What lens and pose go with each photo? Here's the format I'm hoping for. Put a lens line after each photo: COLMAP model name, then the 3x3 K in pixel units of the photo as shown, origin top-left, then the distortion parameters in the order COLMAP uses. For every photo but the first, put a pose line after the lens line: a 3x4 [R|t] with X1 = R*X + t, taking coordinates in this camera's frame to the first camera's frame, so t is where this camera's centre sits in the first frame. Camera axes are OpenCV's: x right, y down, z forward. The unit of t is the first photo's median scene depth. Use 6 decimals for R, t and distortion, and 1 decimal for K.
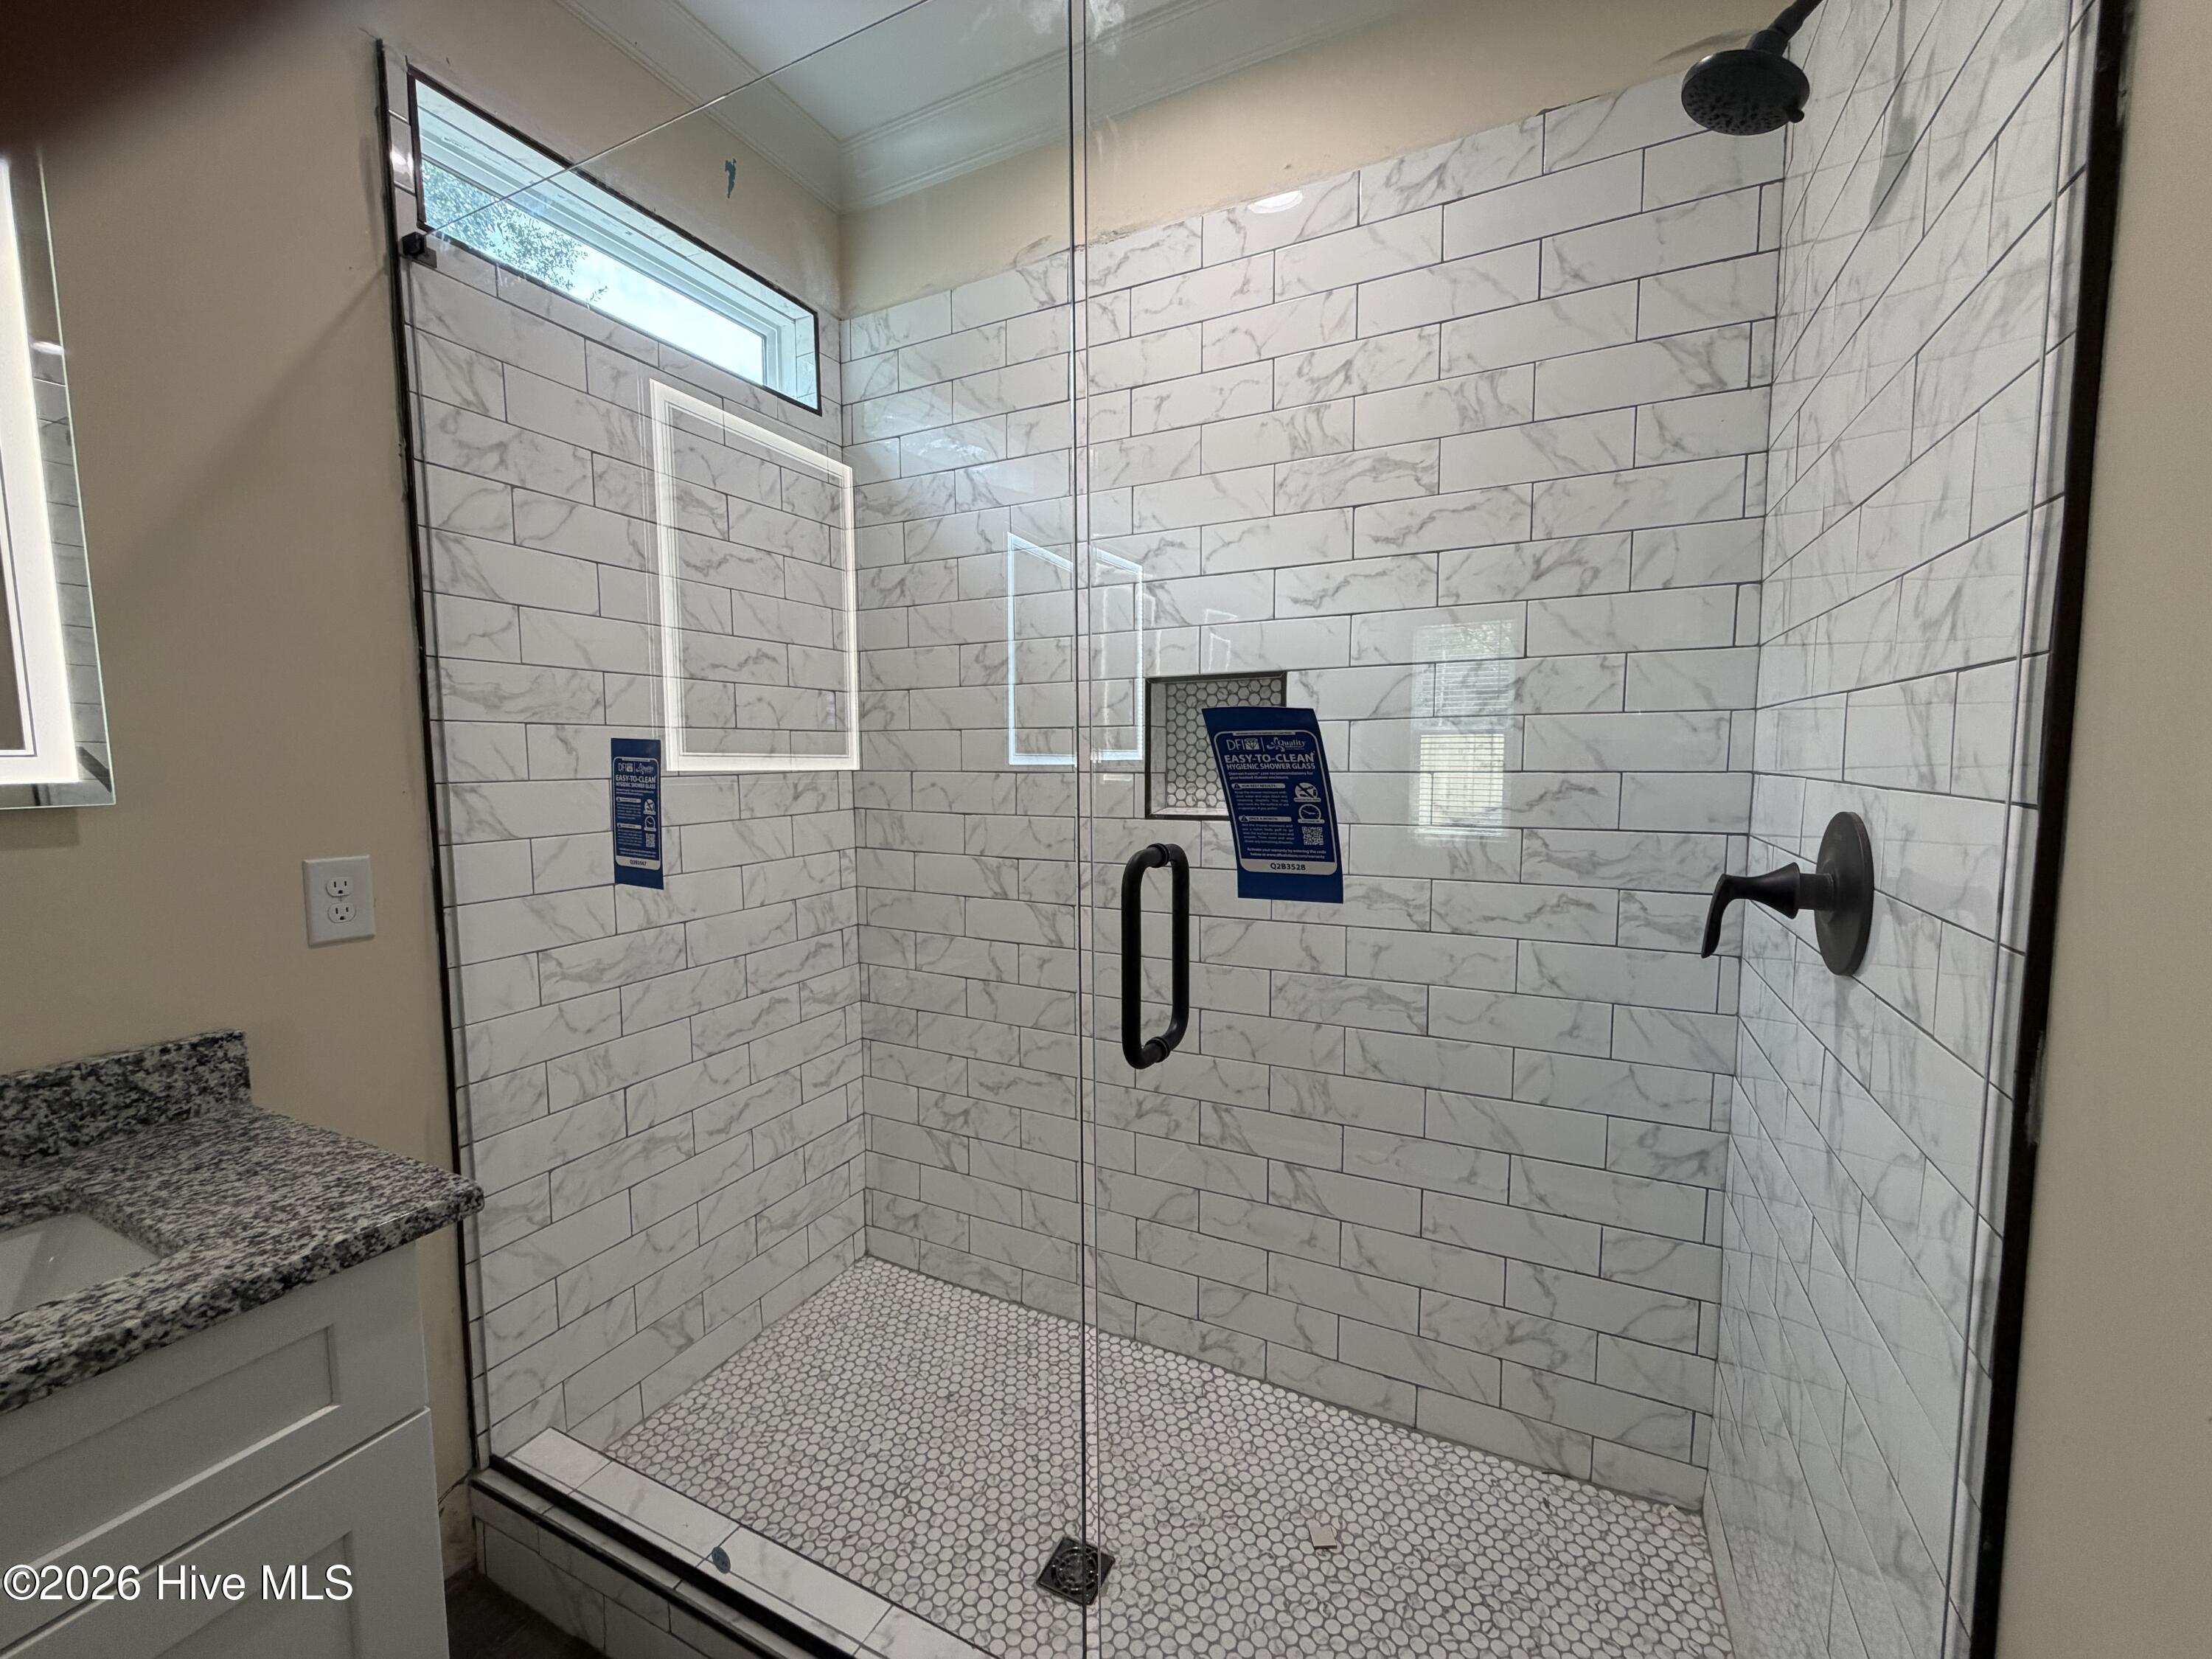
lens RADIAL K [[903.5, 0, 1088.9], [0, 903.5, 830.6], [0, 0, 1]] dist [-0.000120, 0.000220]
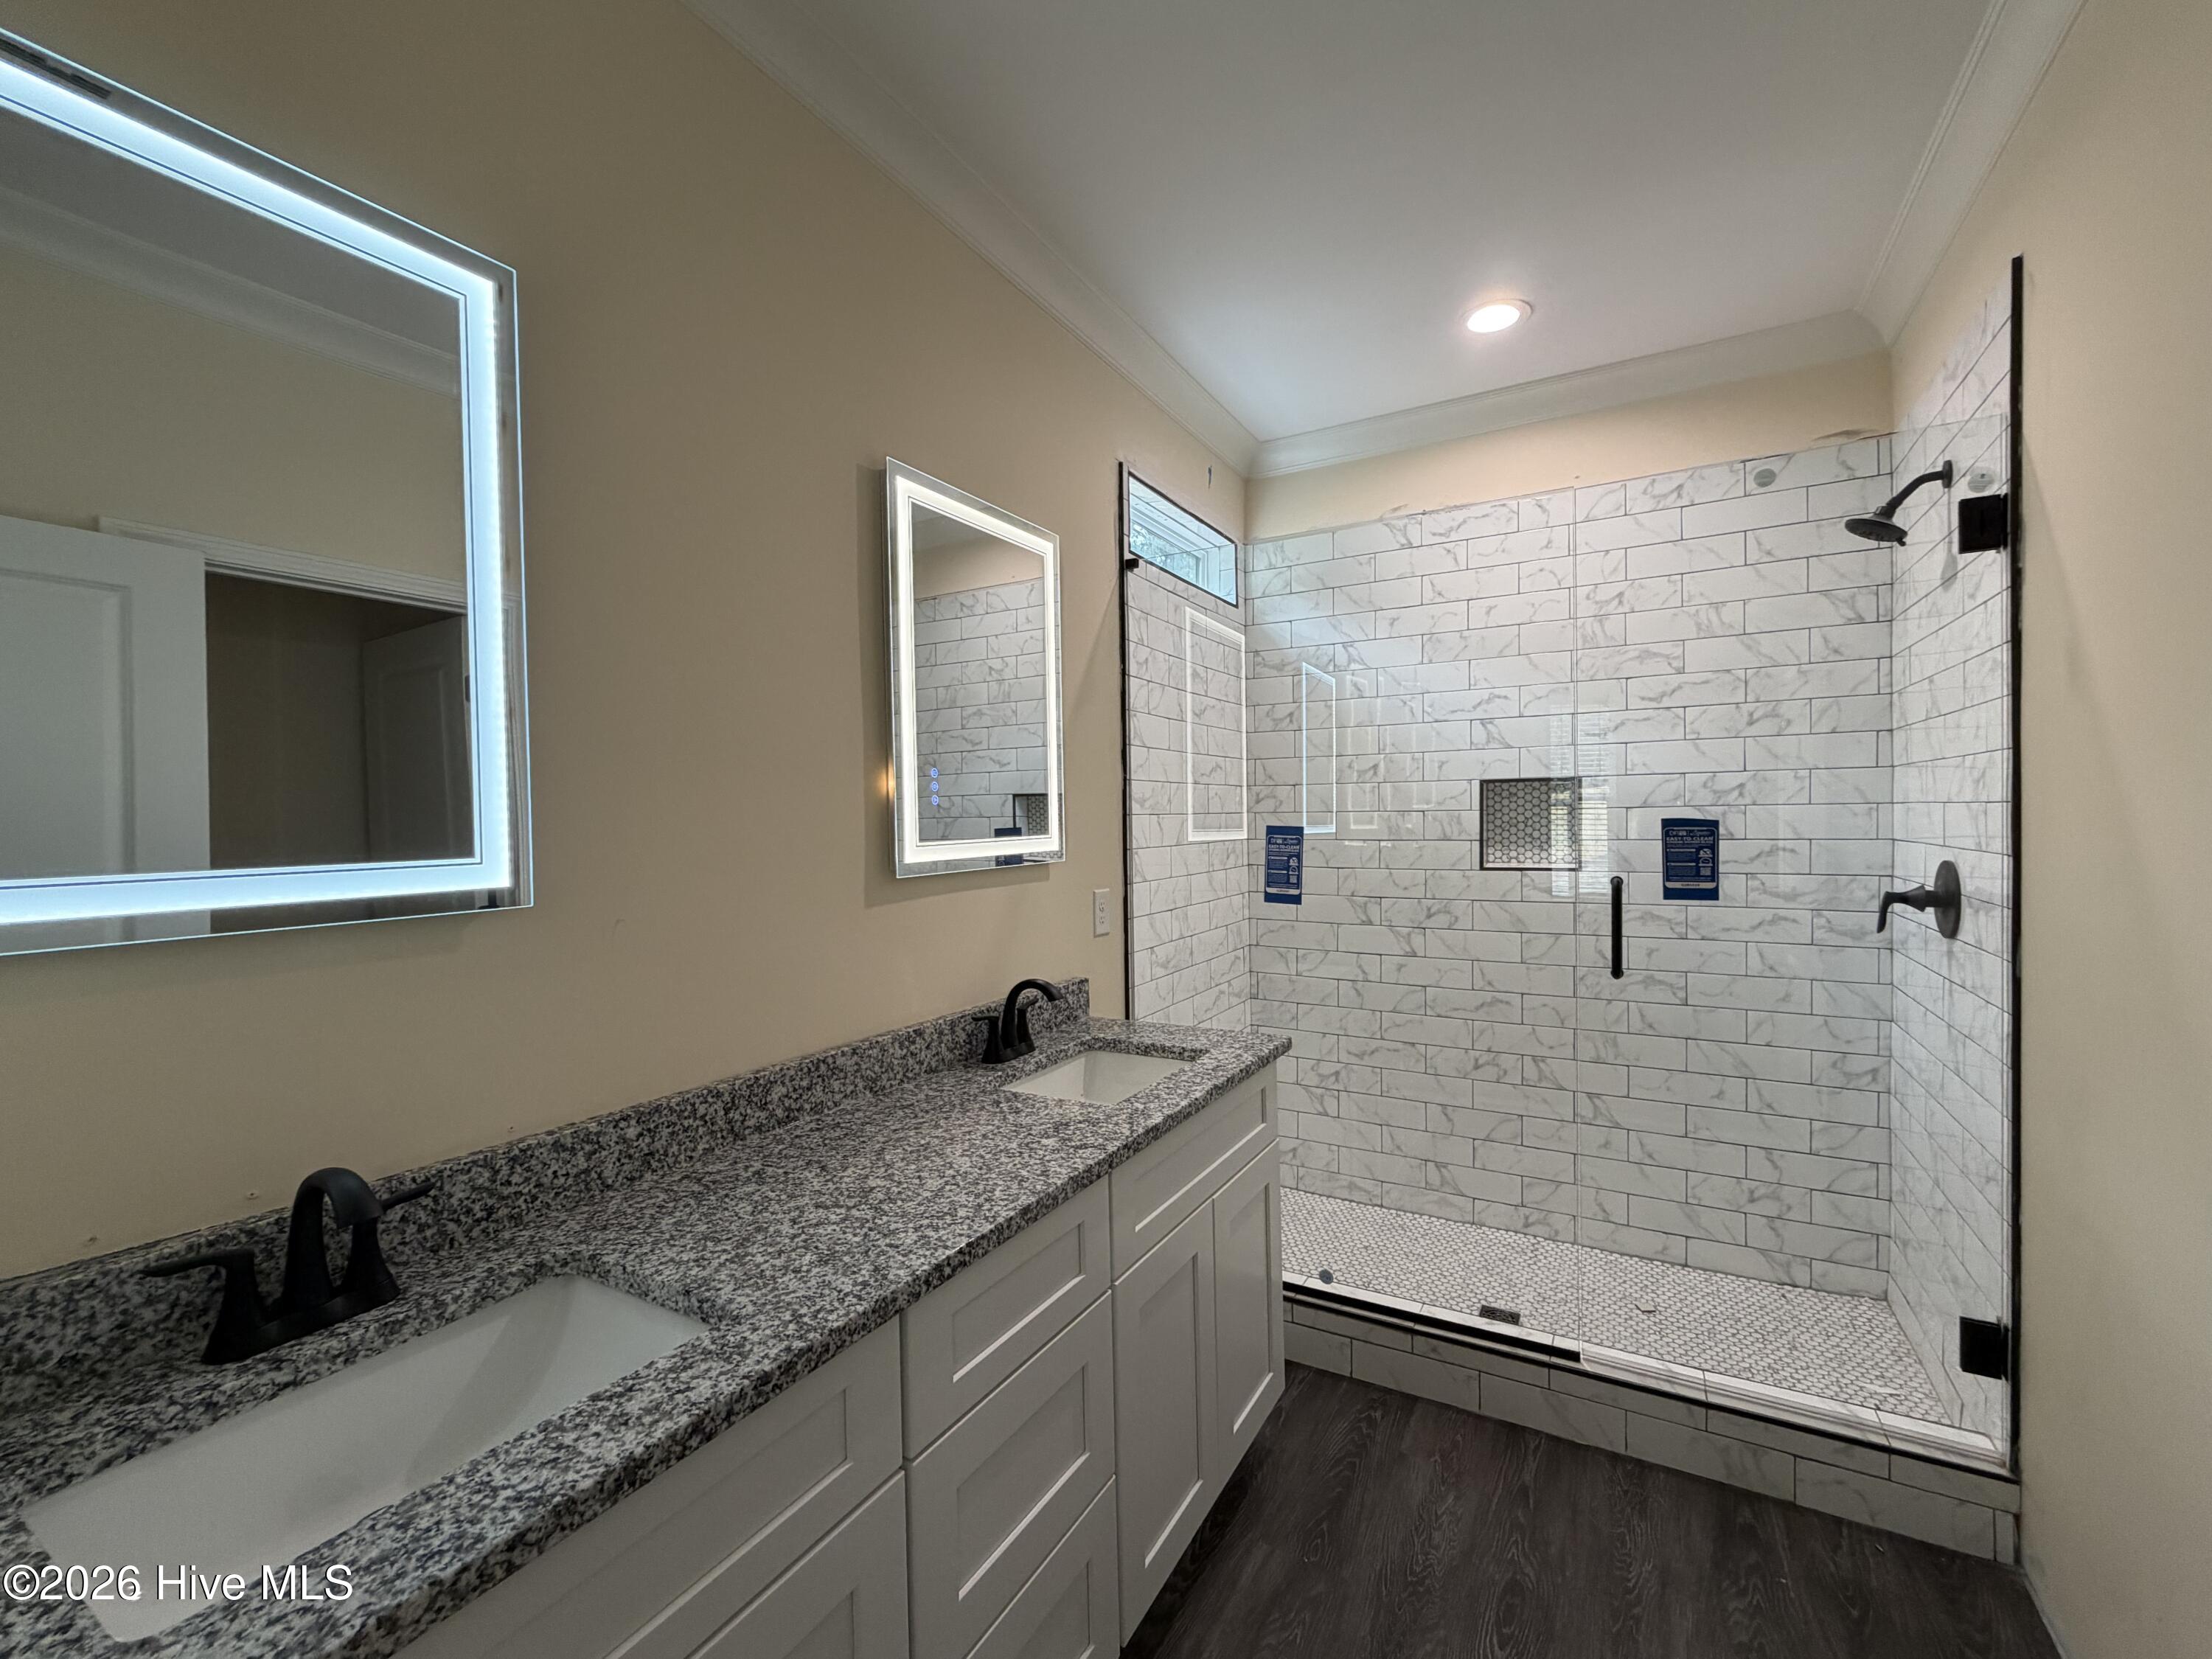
lens RADIAL K [[903.5, 0, 1126.2], [0, 903.5, 830.3], [0, 0, 1]] dist [-0.000120, 0.000220]
pose [[0.998469, -0.005681, -0.055026, -0.538756], [0.001879, 0.997622, -0.068899, 0.028617], [0.055286, 0.068690, 0.996105, -0.682018]]
